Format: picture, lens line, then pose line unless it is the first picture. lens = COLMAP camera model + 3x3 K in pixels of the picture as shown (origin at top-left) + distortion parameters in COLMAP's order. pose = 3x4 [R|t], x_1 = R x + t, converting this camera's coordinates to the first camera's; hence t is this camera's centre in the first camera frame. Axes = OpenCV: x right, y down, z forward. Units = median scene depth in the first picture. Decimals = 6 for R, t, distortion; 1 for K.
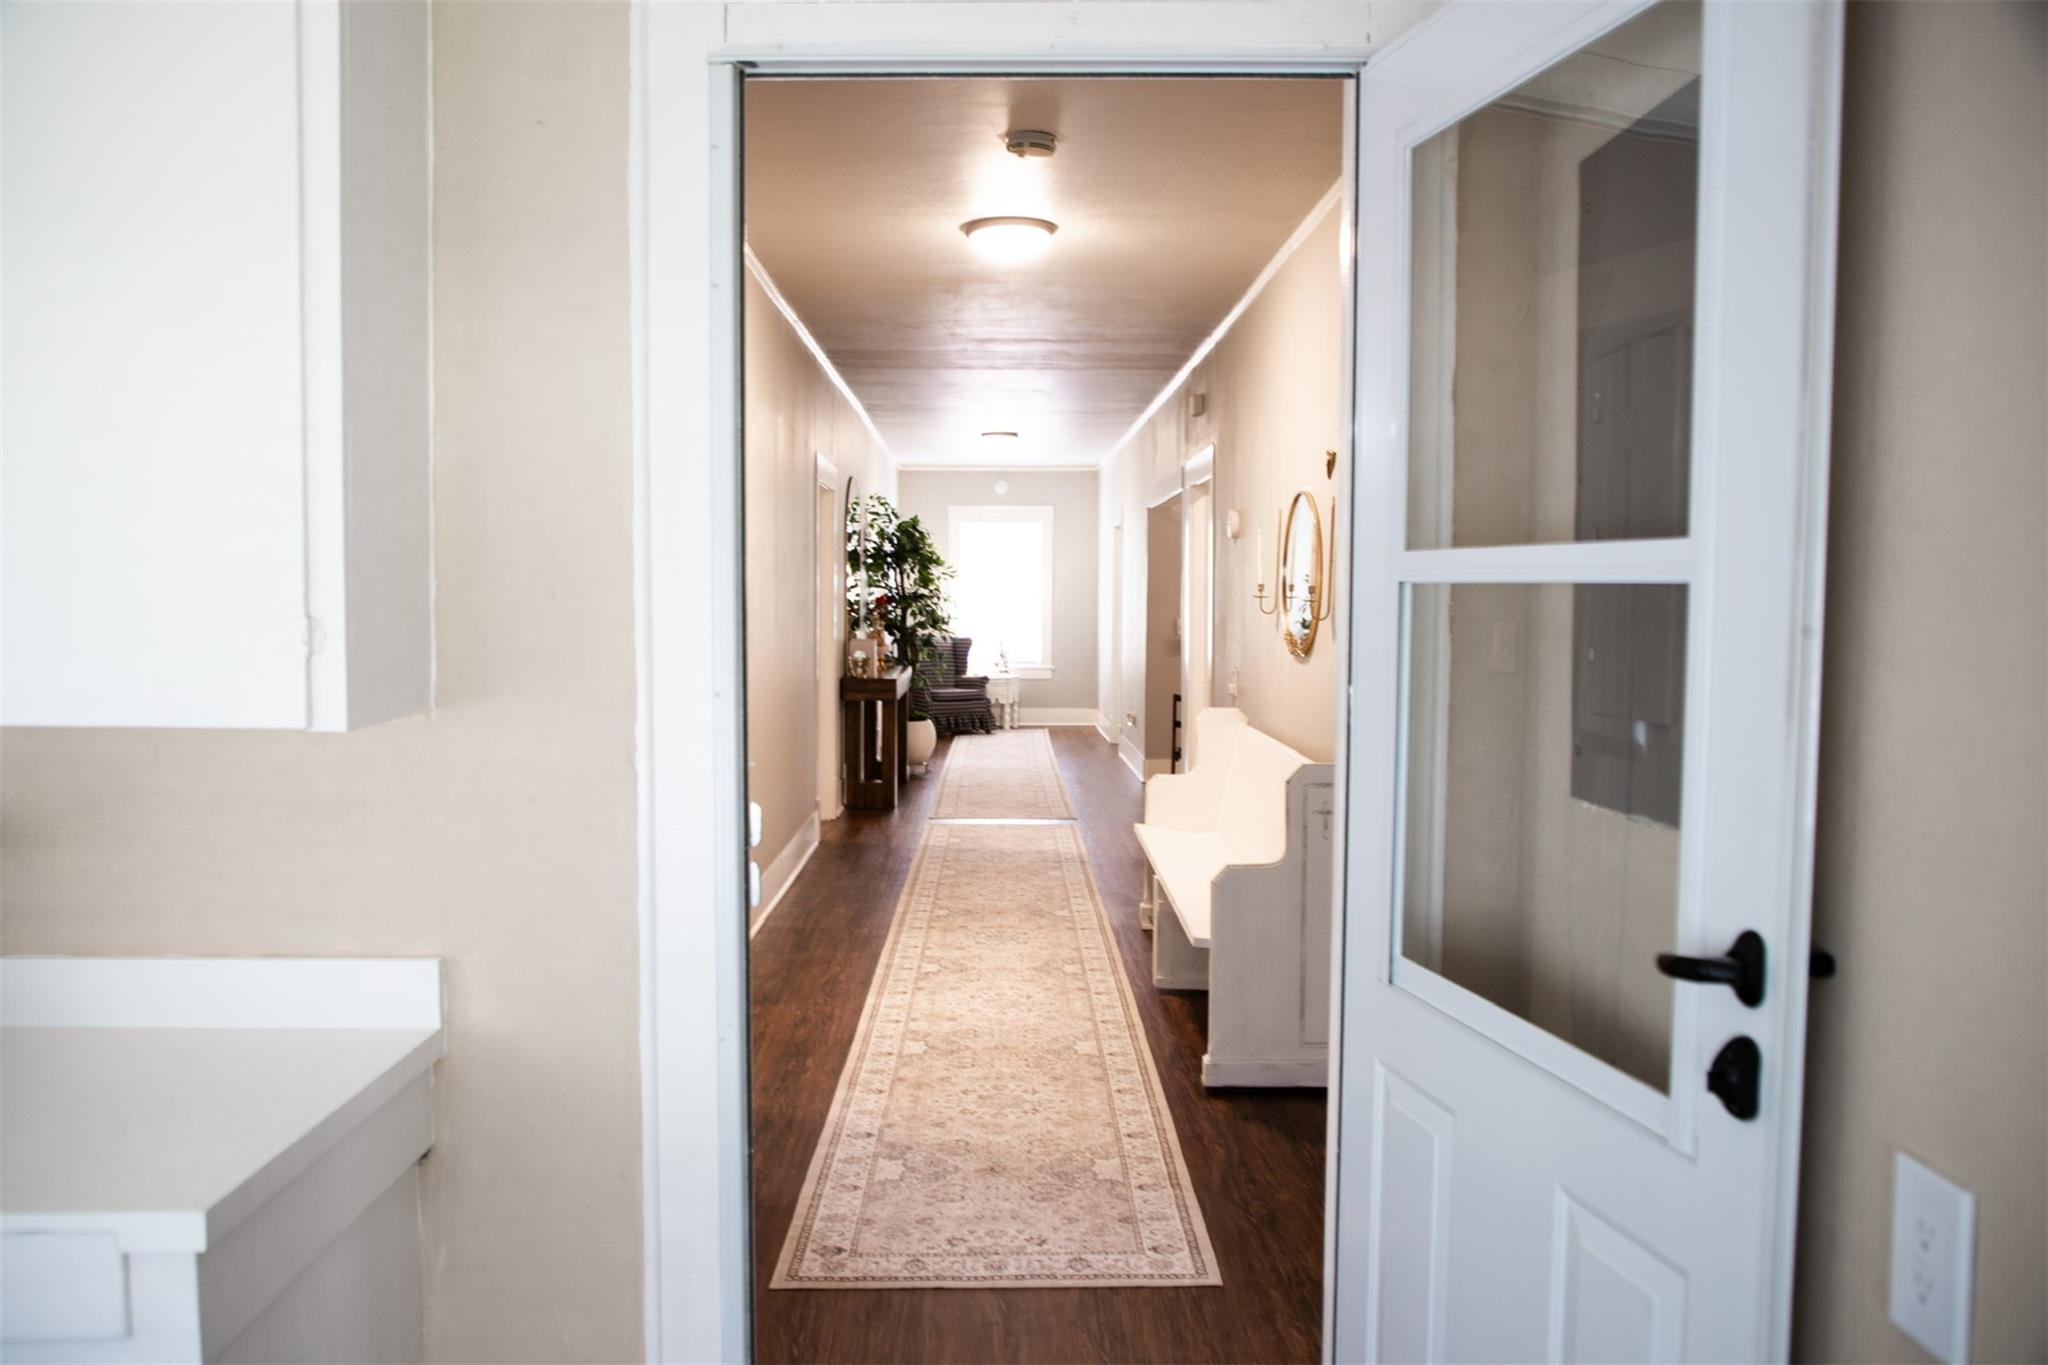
lens RADIAL K [[1516.9, 0, 1024.3], [0, 1516.9, 691.0], [0, 0, 1]] dist [0.007387, 0.000490]
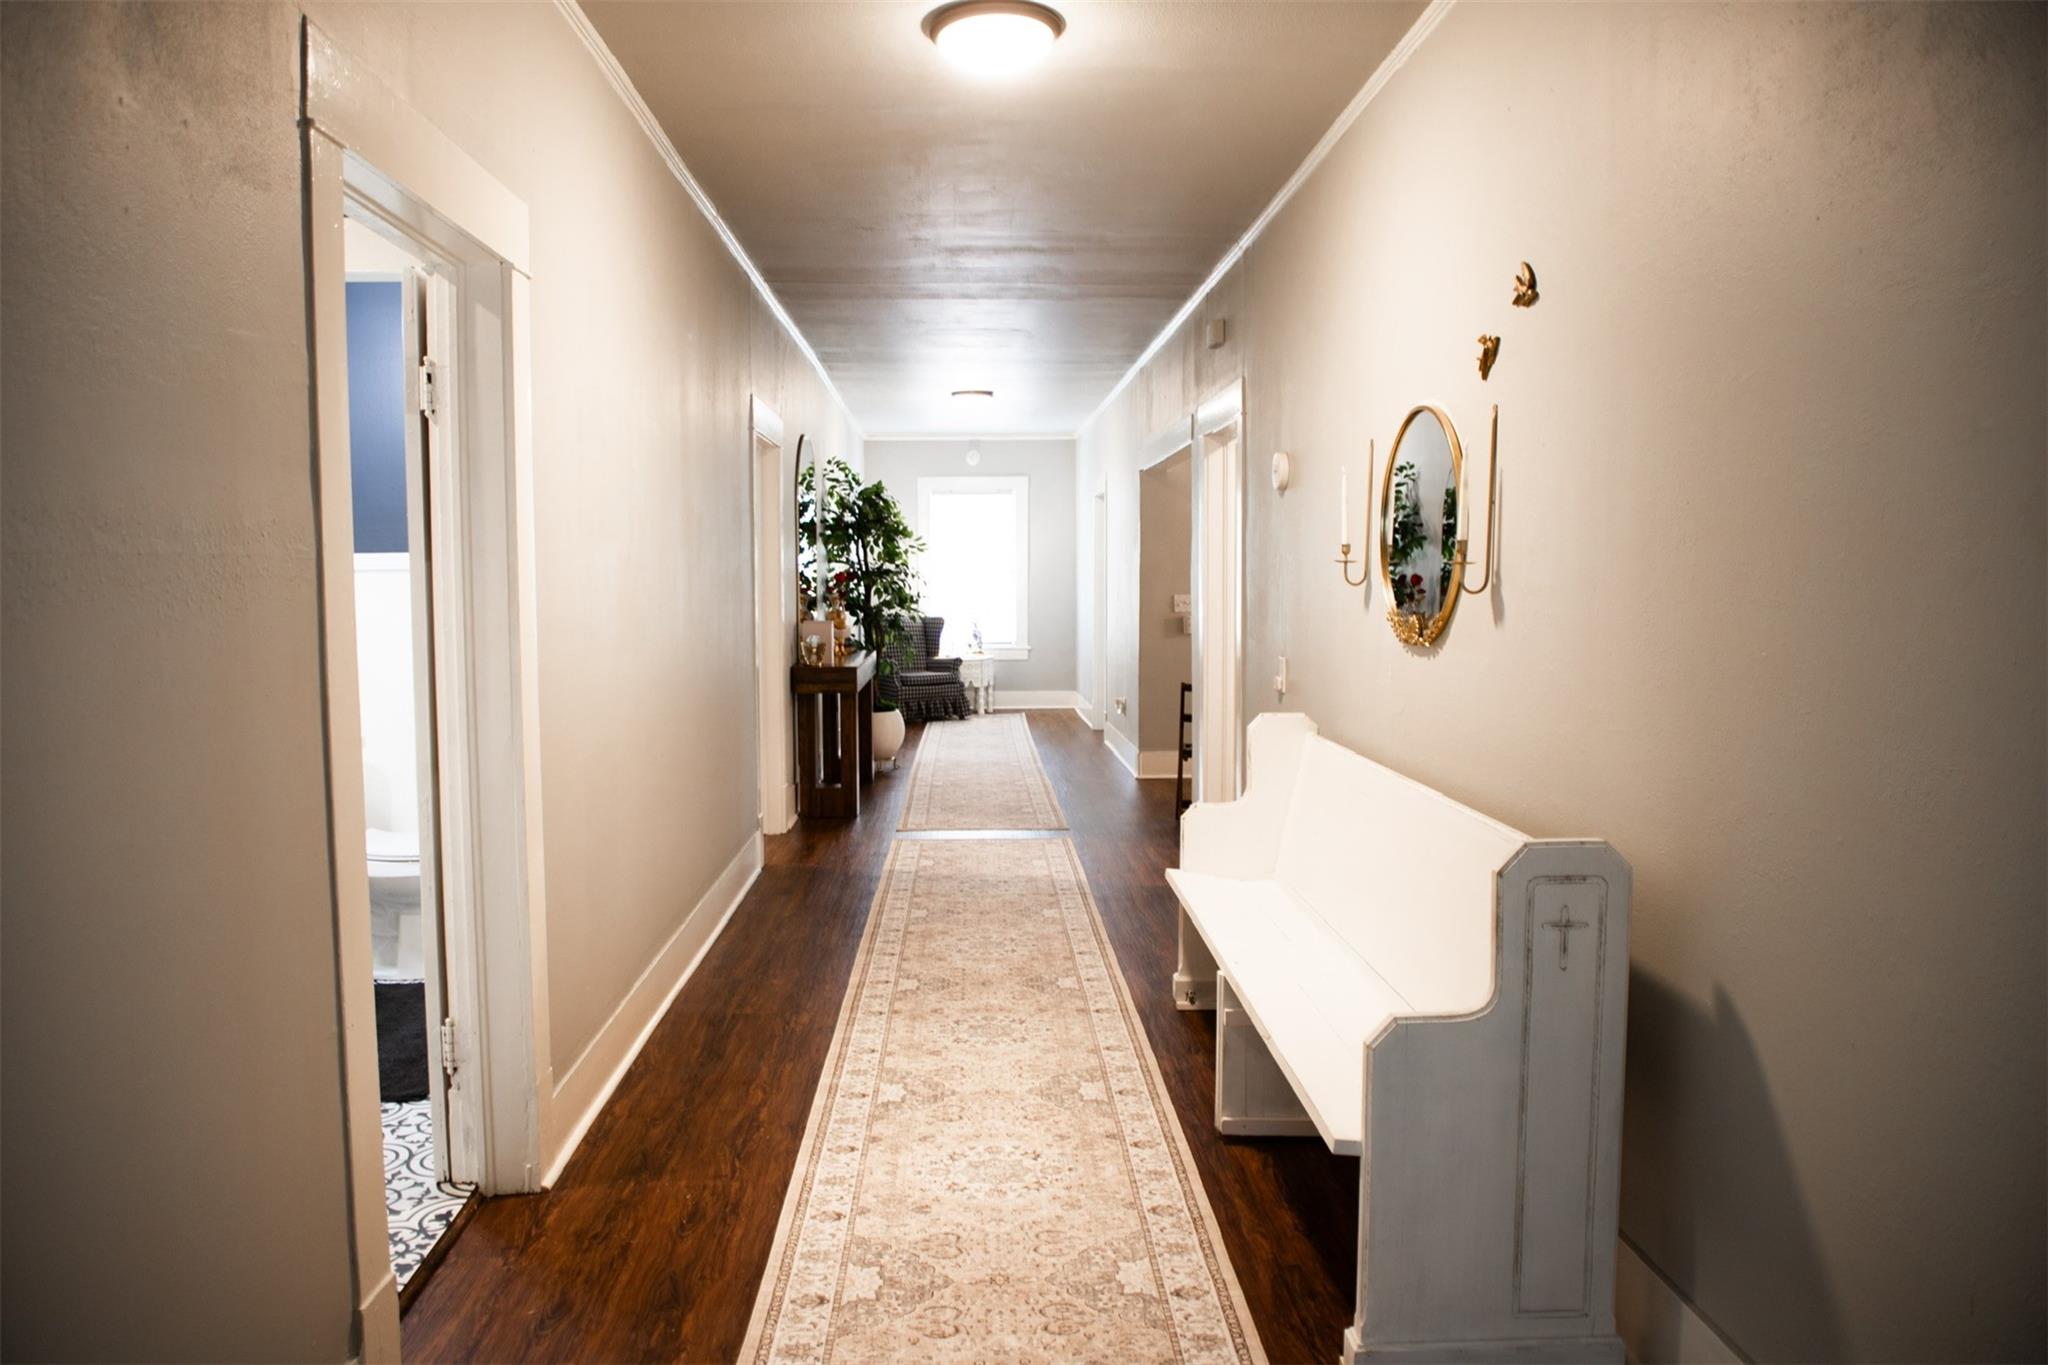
lens RADIAL K [[1410.8, 0, 1026.1], [0, 1410.8, 678.6], [0, 0, 1]] dist [-0.000976, 0.000449]
pose [[0.999660, -0.009893, 0.024136, -0.009343], [0.009647, 0.999901, 0.010292, -0.010879], [-0.024235, -0.010055, 0.999656, 0.240206]]
